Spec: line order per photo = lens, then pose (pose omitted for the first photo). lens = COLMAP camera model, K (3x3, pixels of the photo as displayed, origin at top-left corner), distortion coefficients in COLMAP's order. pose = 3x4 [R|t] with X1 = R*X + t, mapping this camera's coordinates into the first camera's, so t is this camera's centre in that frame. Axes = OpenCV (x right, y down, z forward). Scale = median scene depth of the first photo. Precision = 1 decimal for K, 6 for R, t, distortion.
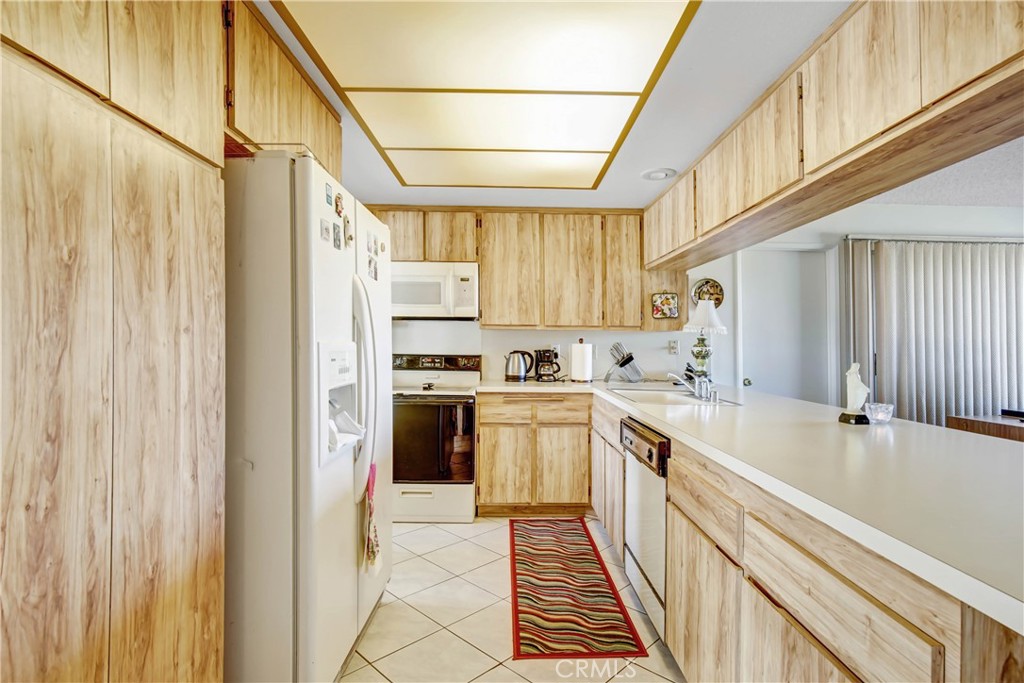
lens RADIAL K [[474.8, 0, 515.7], [0, 474.8, 341.6], [0, 0, 1]] dist [-0.003239, -0.000393]
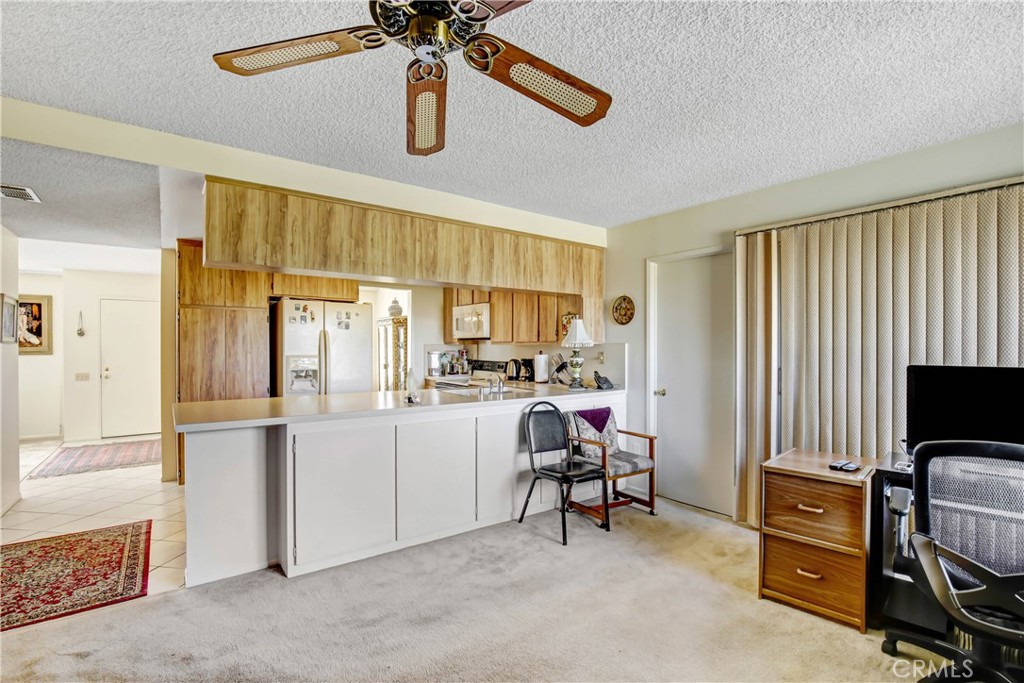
lens RADIAL K [[474.8, 0, 511.1], [0, 474.8, 348.1], [0, 0, 1]] dist [-0.003239, -0.000393]
pose [[0.572750, -0.007531, -0.819695, 1.201656], [0.005067, 0.999971, -0.005647, -0.006845], [0.819714, -0.000919, 0.572772, 0.157747]]
